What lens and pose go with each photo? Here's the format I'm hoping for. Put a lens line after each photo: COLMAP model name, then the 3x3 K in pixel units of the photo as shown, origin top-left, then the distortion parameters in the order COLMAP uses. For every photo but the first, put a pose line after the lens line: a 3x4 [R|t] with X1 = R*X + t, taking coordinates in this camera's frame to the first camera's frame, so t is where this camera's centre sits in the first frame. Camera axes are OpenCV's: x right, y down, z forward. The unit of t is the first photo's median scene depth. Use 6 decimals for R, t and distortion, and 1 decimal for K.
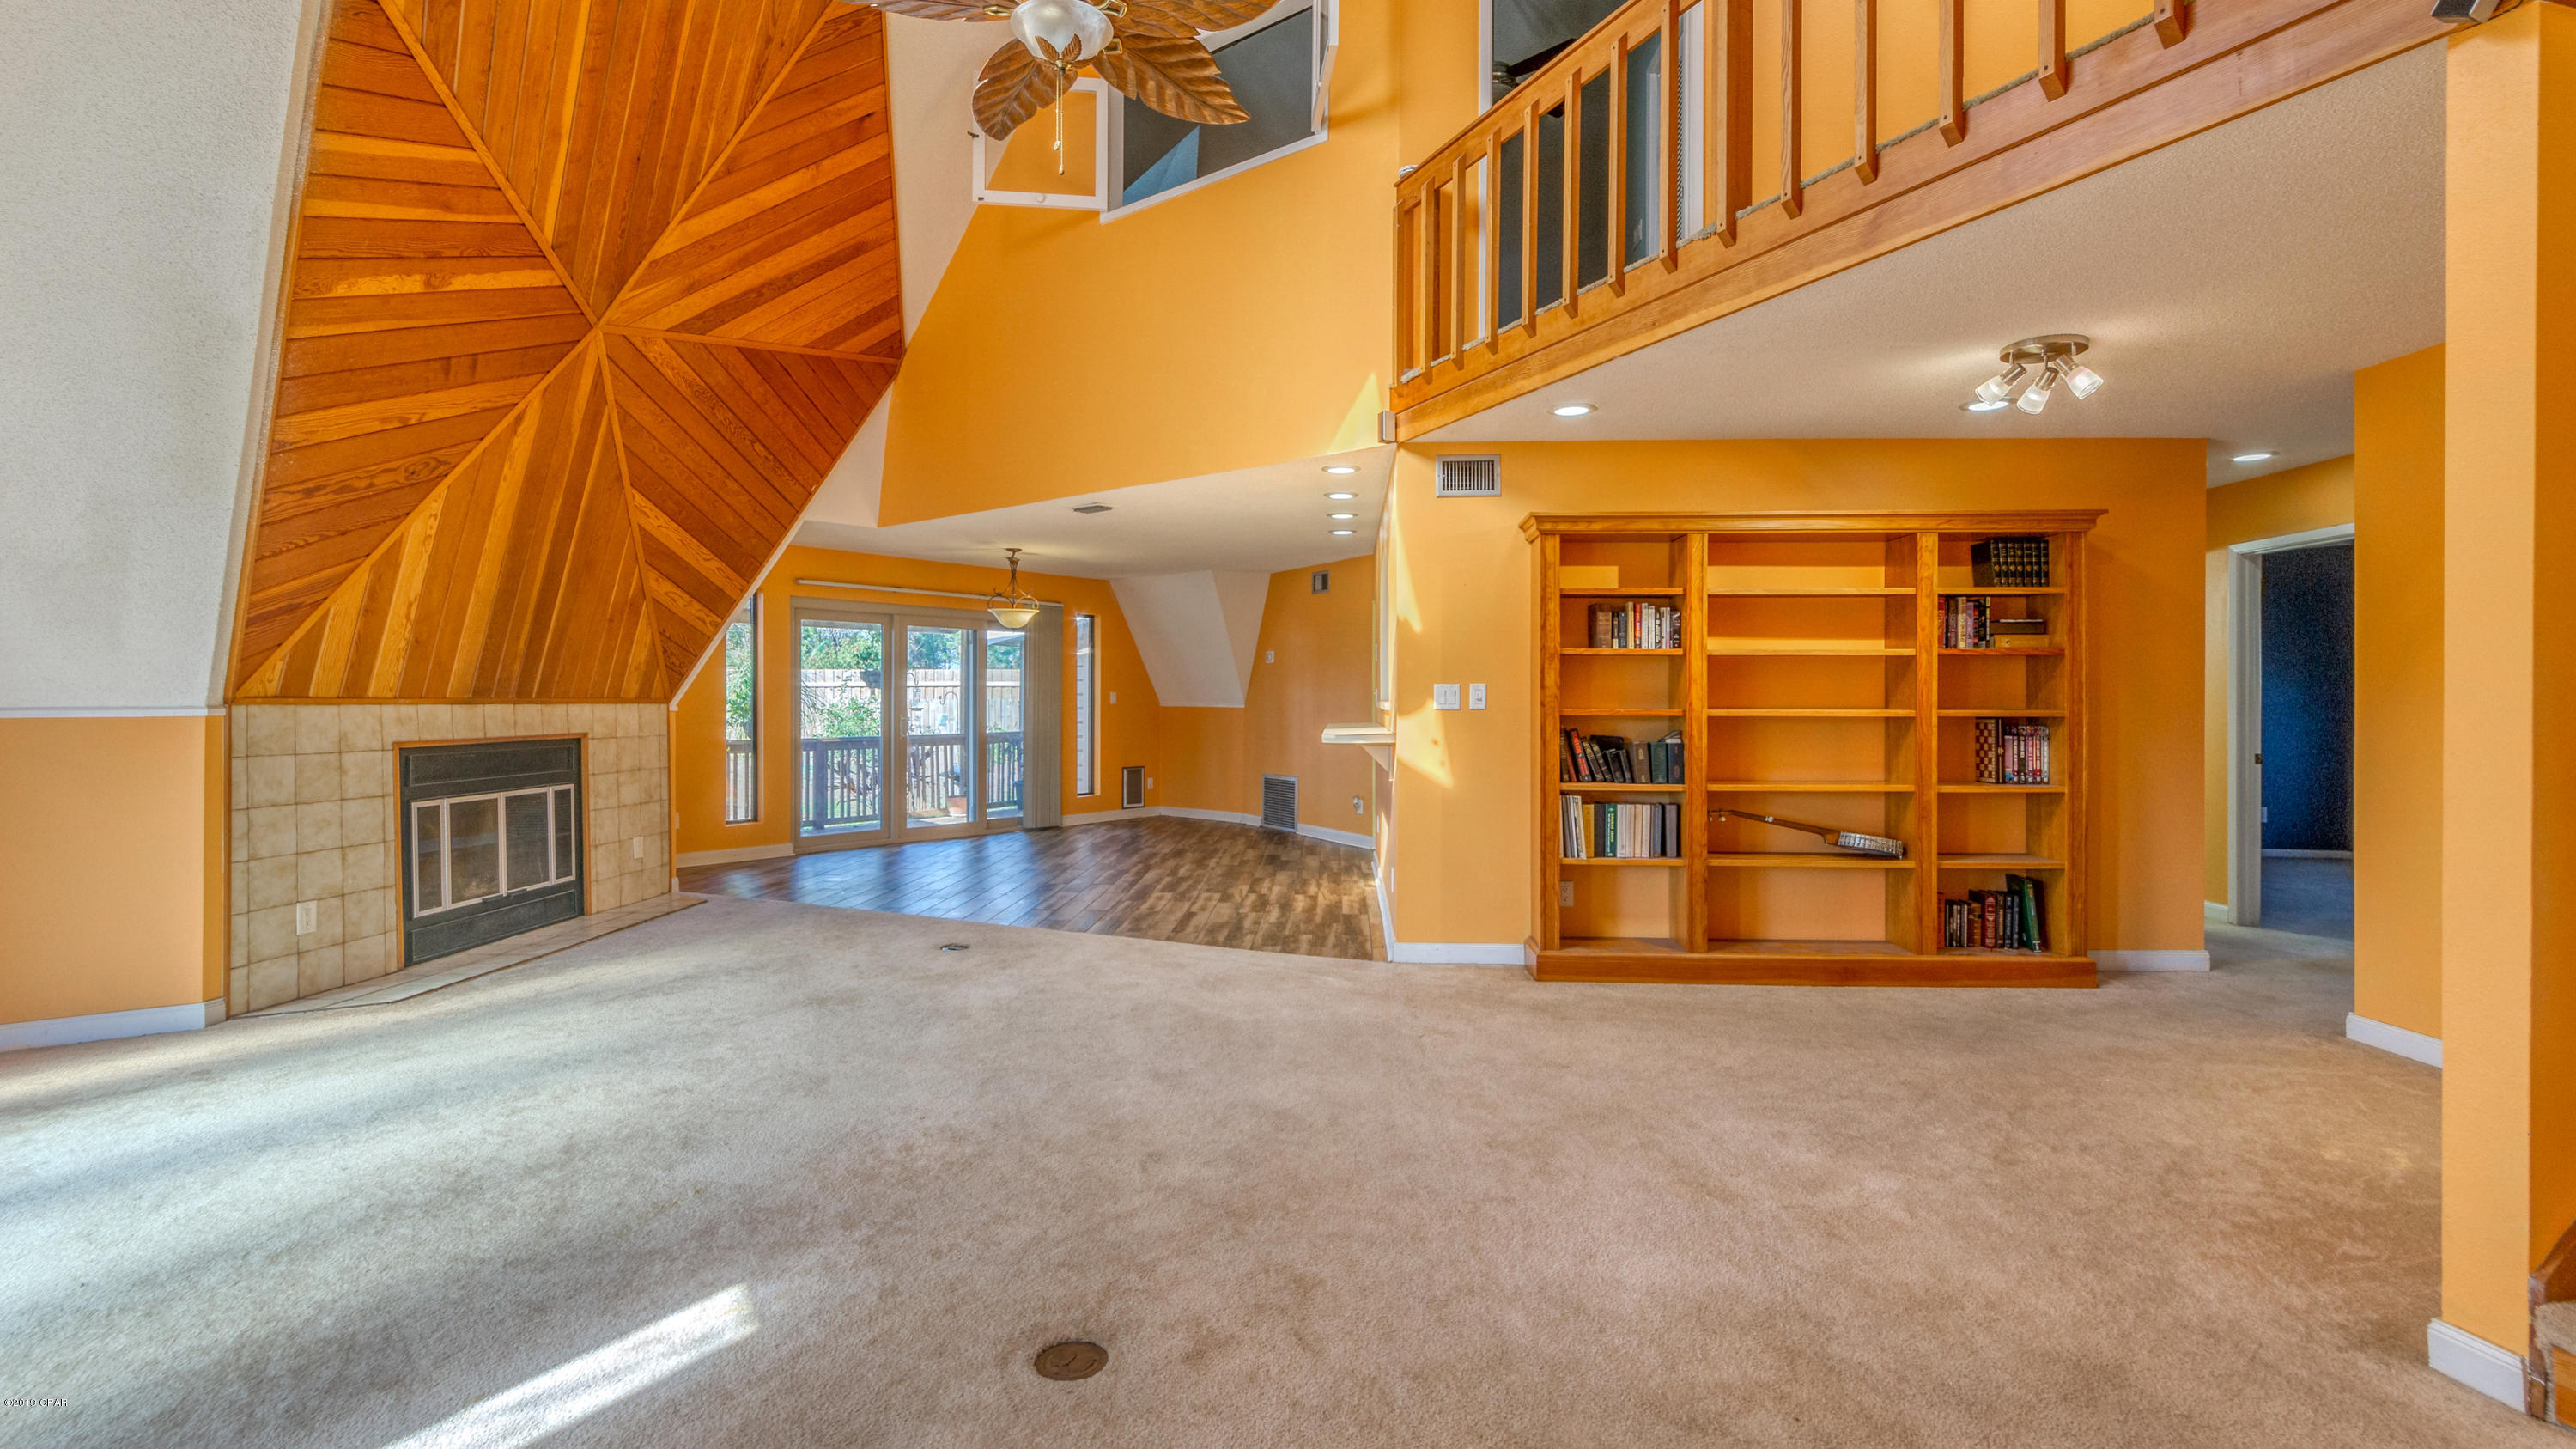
lens RADIAL K [[1121.4, 0, 1312.8], [0, 1121.4, 707.7], [0, 0, 1]] dist [-0.000461, -0.000010]
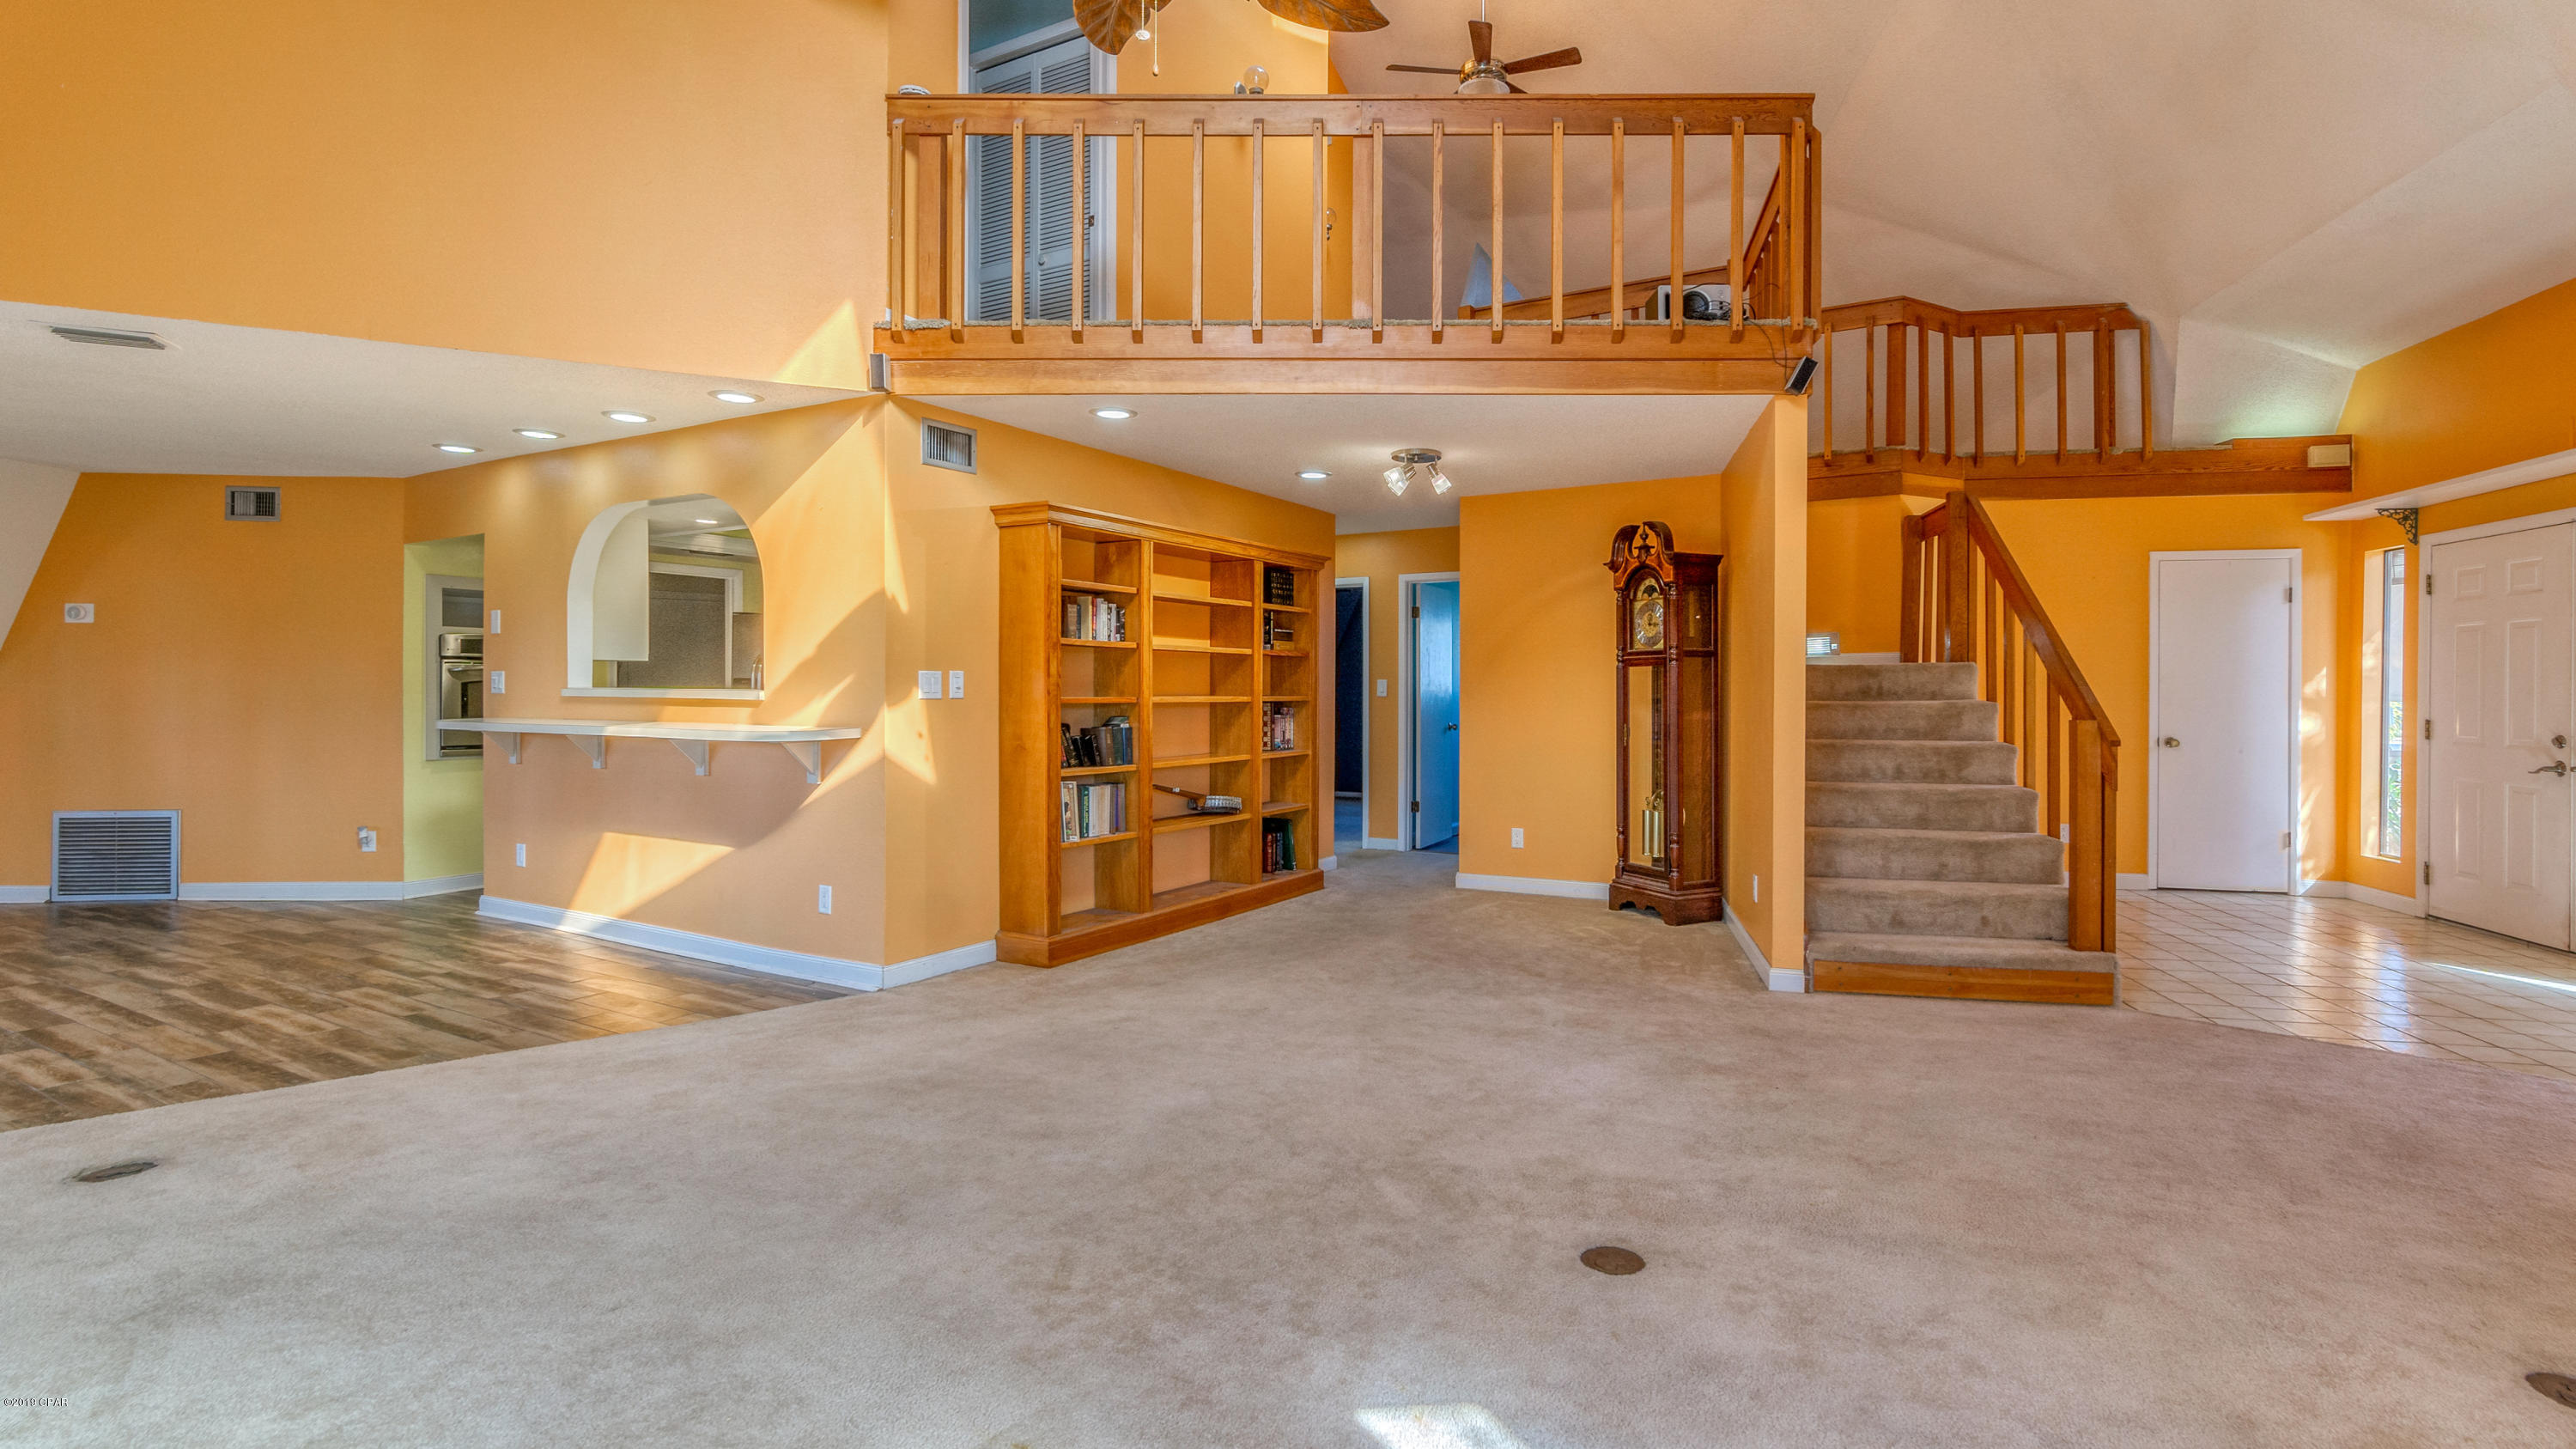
lens RADIAL K [[1185.5, 0, 1287.4], [0, 1185.5, 695.2], [0, 0, 1]] dist [-0.001482, -0.000147]
pose [[0.462092, -0.004906, 0.886818, -0.660067], [0.004919, 0.999983, 0.002969, -0.003057], [-0.886818, 0.002990, 0.462108, 0.331379]]
